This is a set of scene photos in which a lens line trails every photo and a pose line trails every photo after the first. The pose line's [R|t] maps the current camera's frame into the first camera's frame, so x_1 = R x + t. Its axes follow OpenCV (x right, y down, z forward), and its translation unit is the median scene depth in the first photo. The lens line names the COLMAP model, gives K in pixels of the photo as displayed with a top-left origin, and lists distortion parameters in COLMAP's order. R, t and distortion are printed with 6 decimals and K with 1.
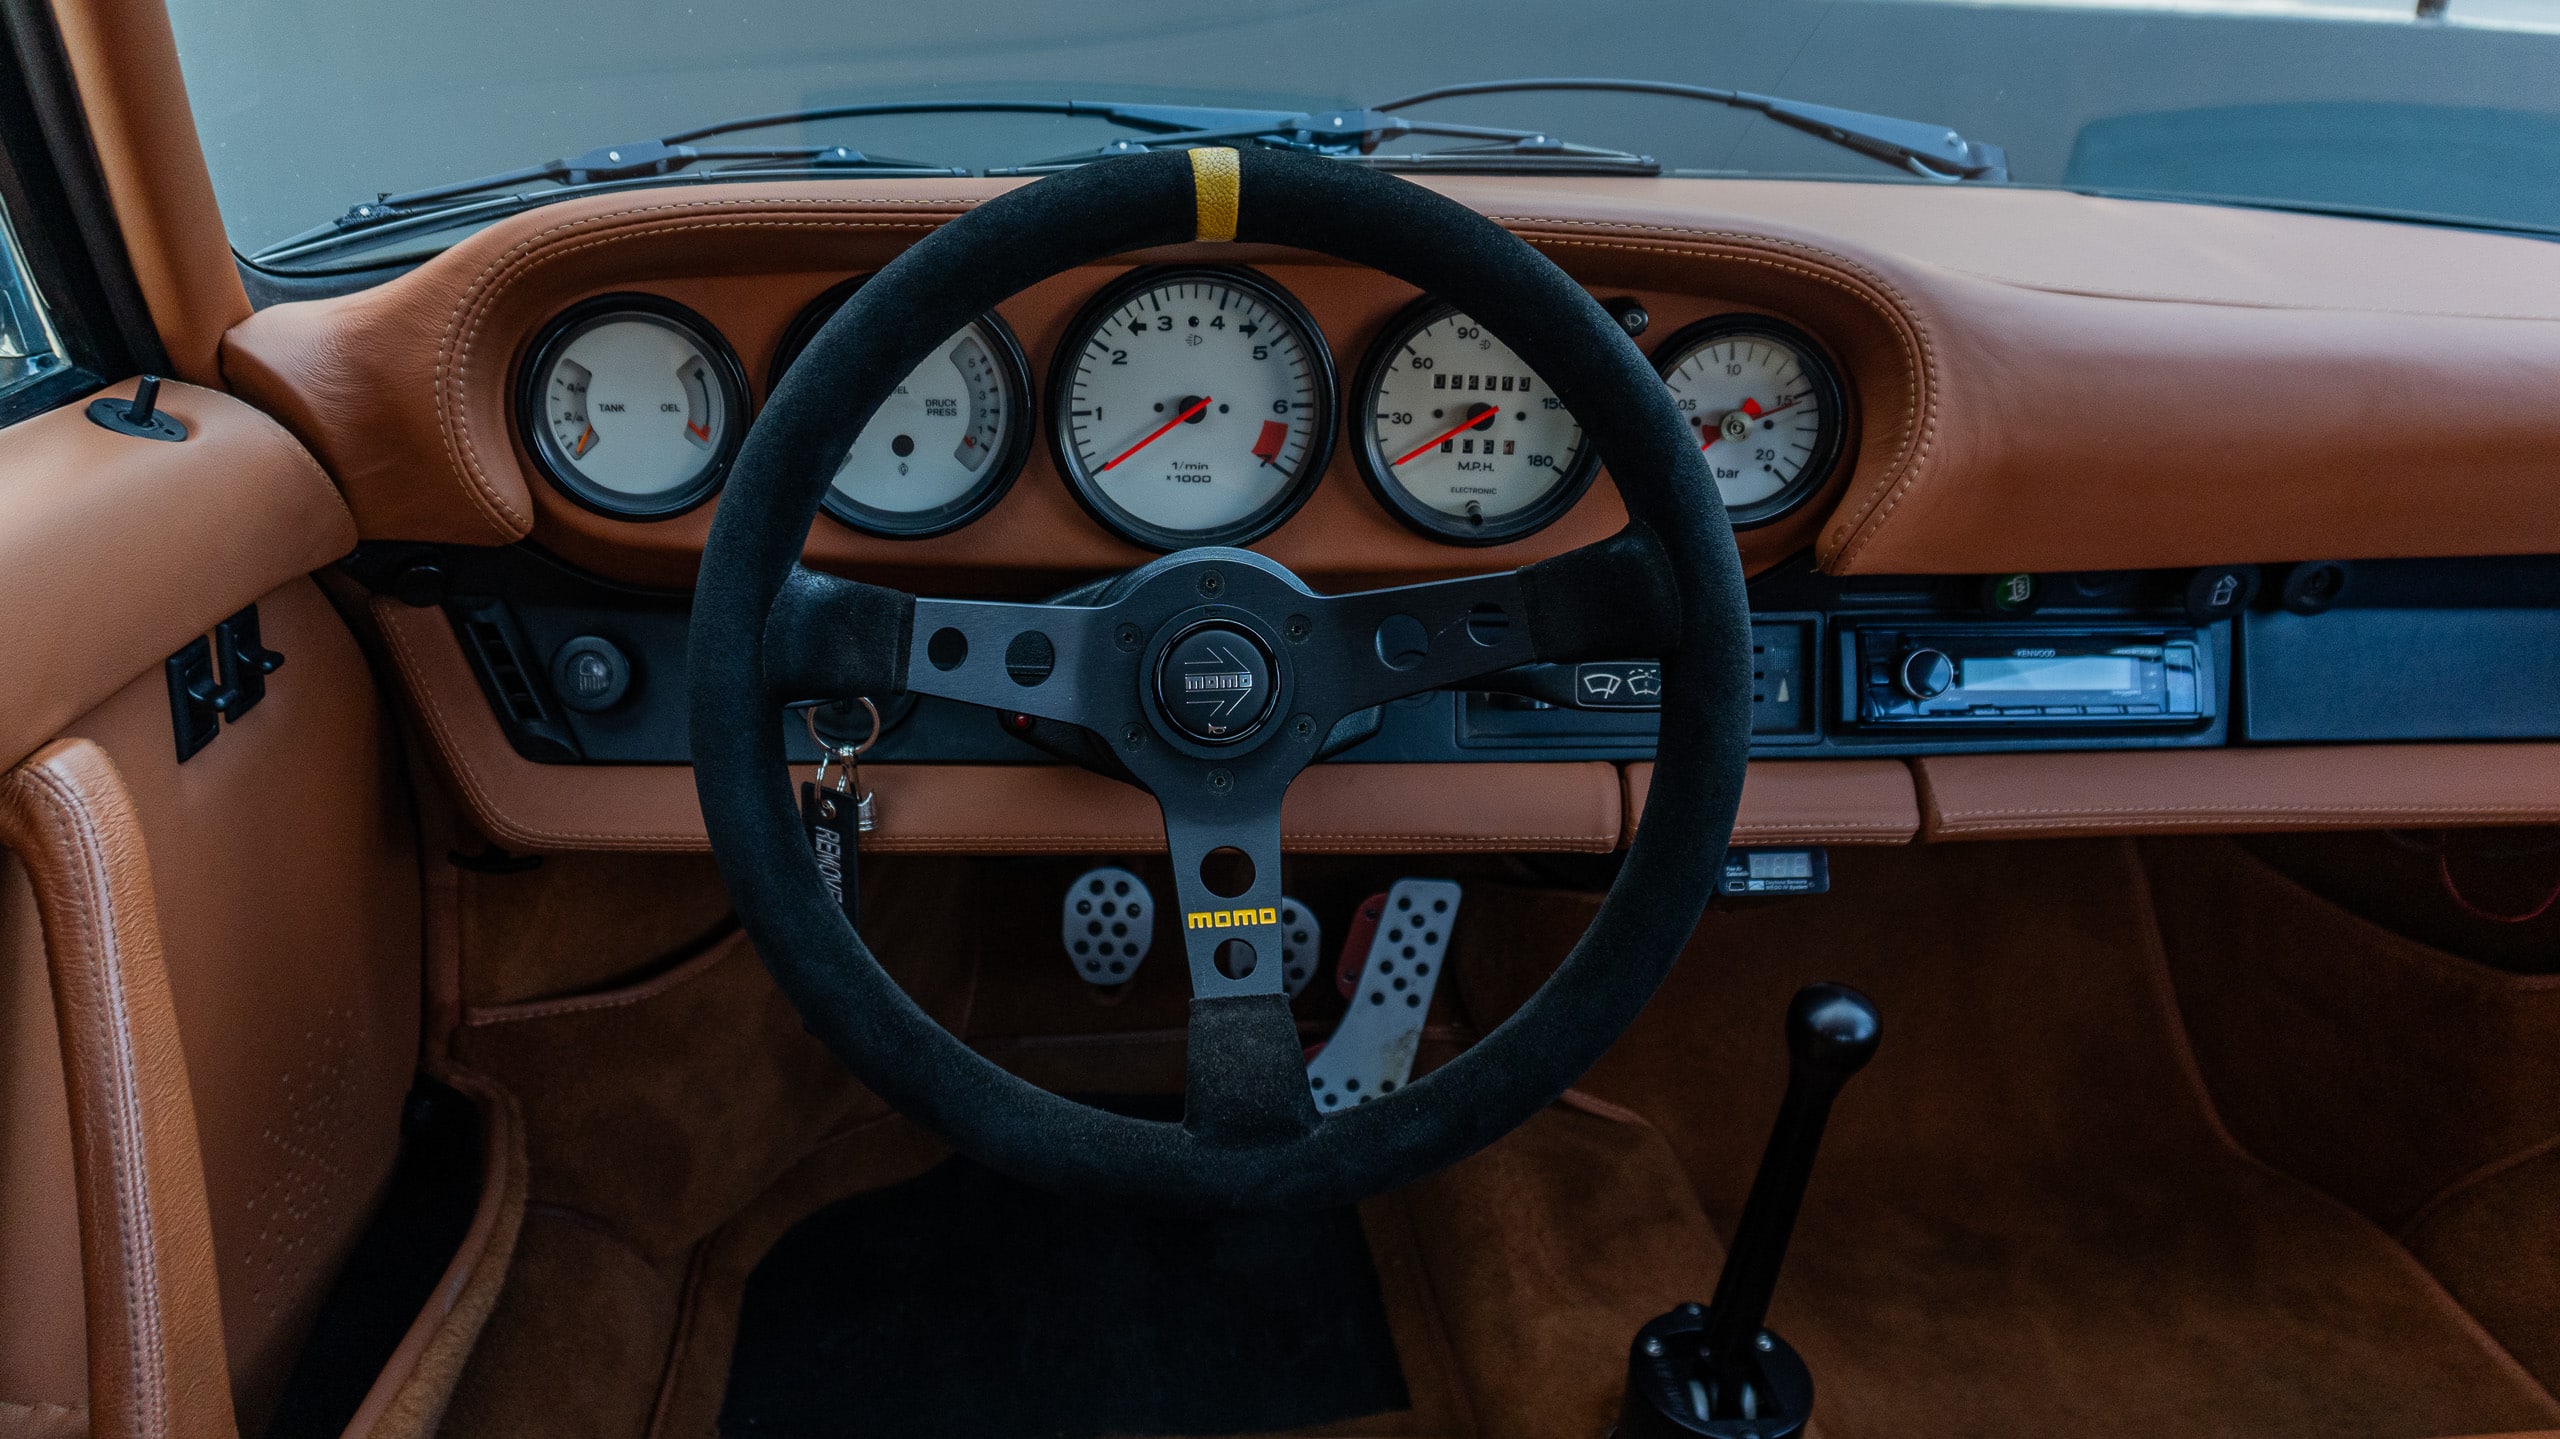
lens RADIAL K [[1741.5, 0, 1201.0], [0, 1741.5, 739.5], [0, 0, 1]] dist [-0.019506, 0.002377]
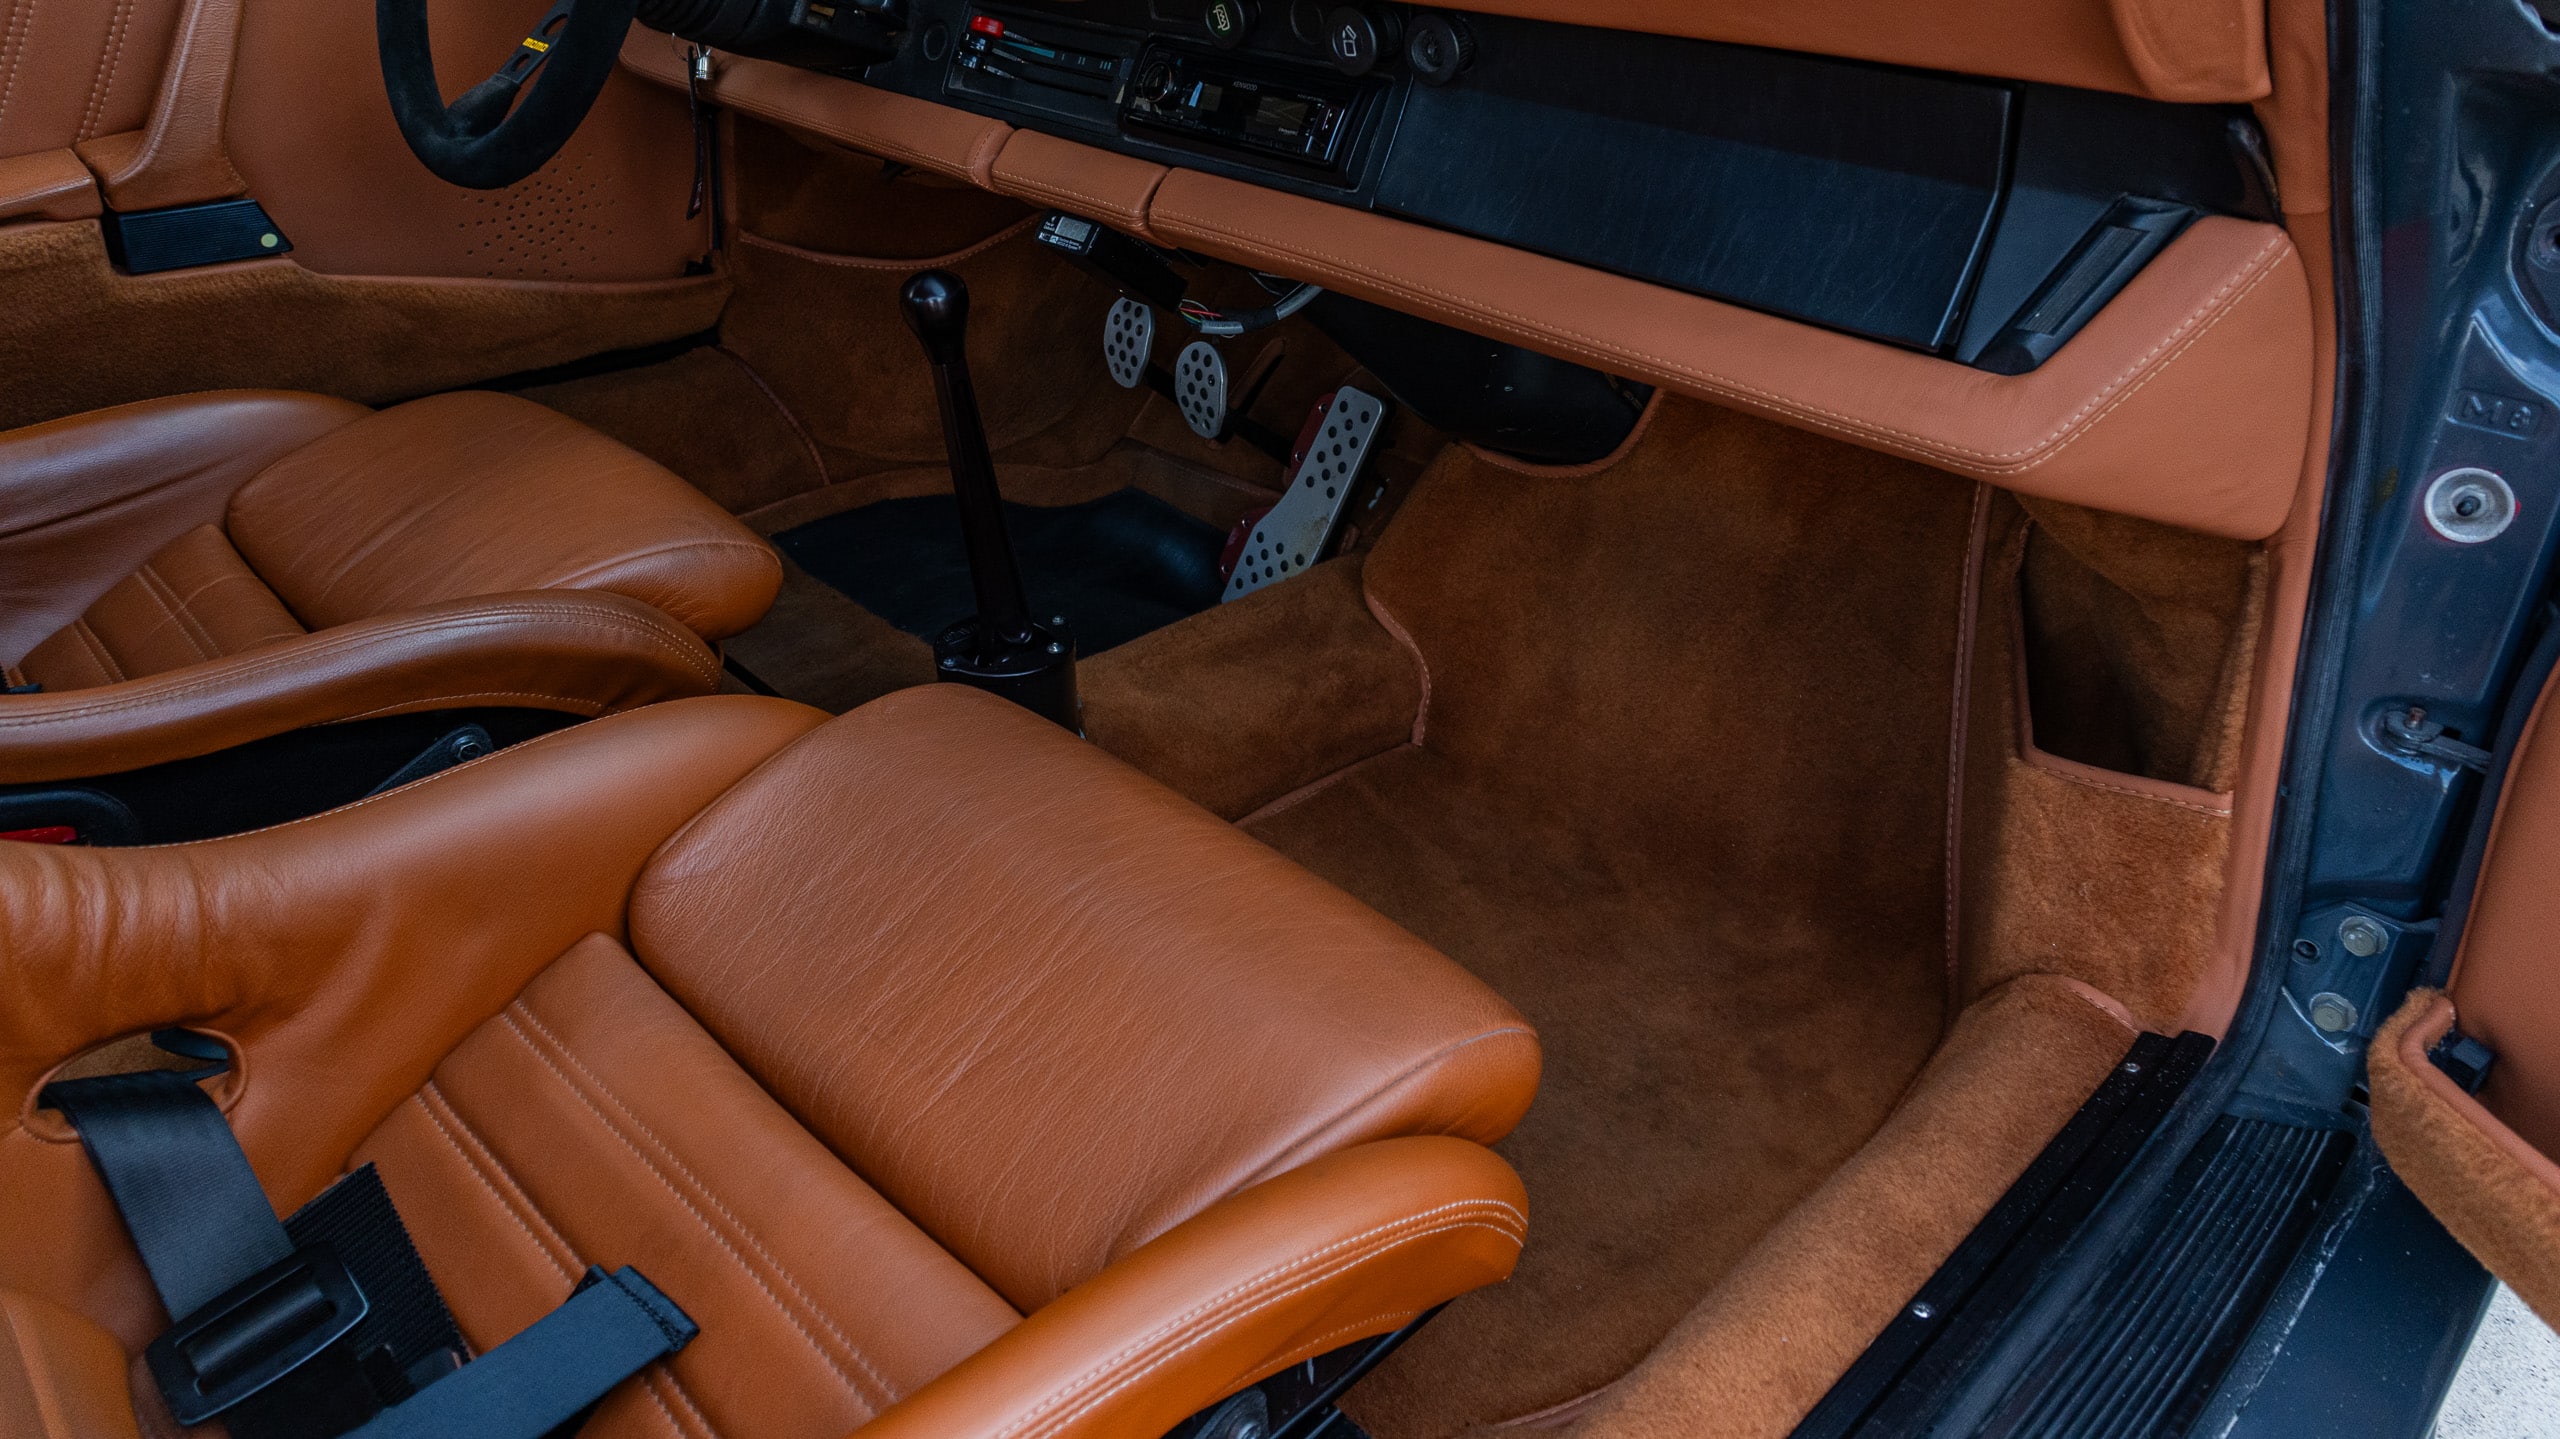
lens RADIAL K [[1741.5, 0, 1284.8], [0, 1741.5, 642.7], [0, 0, 1]] dist [-0.019506, 0.002377]
pose [[0.644351, 0.342496, -0.683745, 1.569975], [-0.324206, 0.932119, 0.161383, 0.110970], [0.692605, 0.117687, 0.711652, 0.276014]]
